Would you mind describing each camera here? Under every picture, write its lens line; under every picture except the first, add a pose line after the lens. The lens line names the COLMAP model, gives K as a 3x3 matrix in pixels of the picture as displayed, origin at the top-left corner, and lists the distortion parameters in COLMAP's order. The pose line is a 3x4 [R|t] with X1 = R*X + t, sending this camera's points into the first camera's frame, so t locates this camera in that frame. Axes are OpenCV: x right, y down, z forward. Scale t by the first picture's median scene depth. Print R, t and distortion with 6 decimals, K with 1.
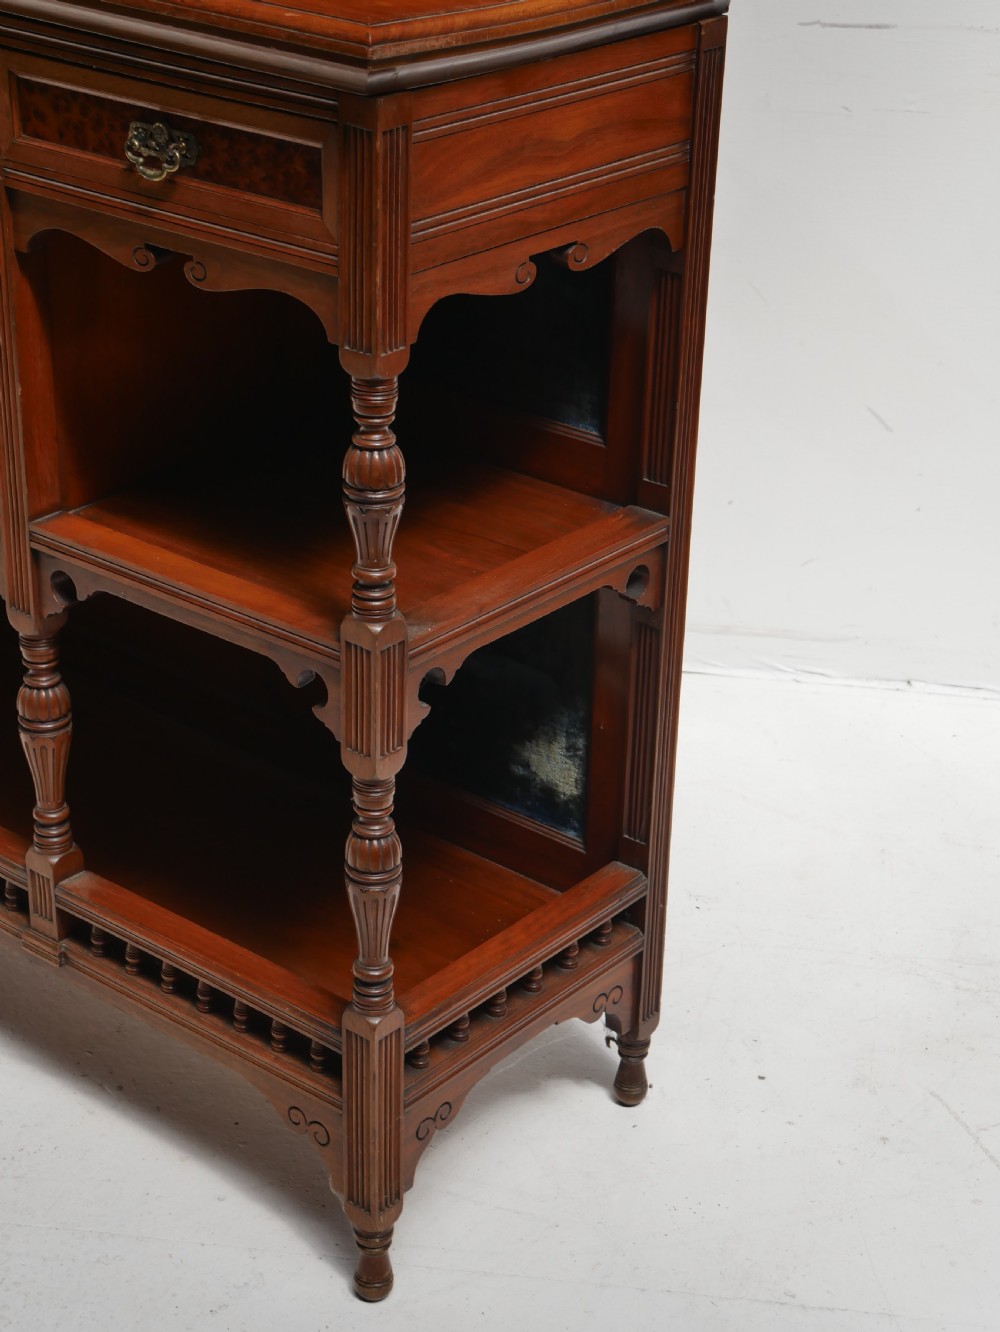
lens RADIAL K [[2410.5, 0, 500.0], [0, 2410.5, 666.0], [0, 0, 1]] dist [-0.005242, 0.299963]
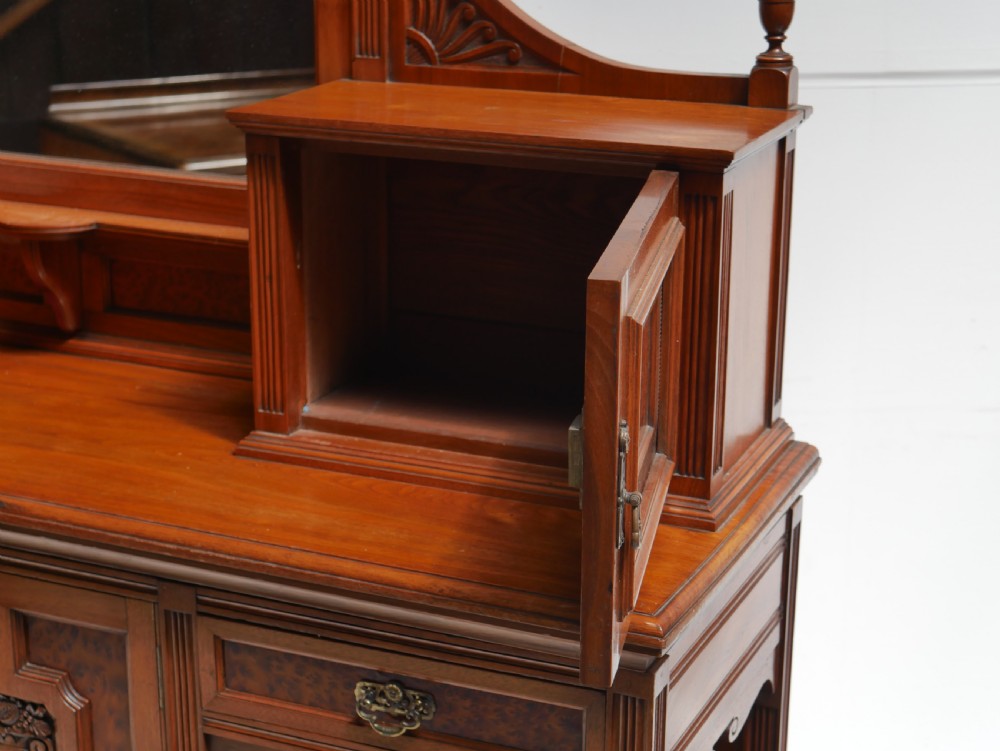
lens RADIAL K [[1809.7, 0, 500.0], [0, 1809.7, 375.5], [0, 0, 1]] dist [-0.005242, 0.299963]
pose [[0.964065, -0.096738, 0.247427, -0.249988], [0.134743, 0.980715, -0.141572, -0.212733], [-0.228960, 0.169824, 0.958508, 0.171879]]
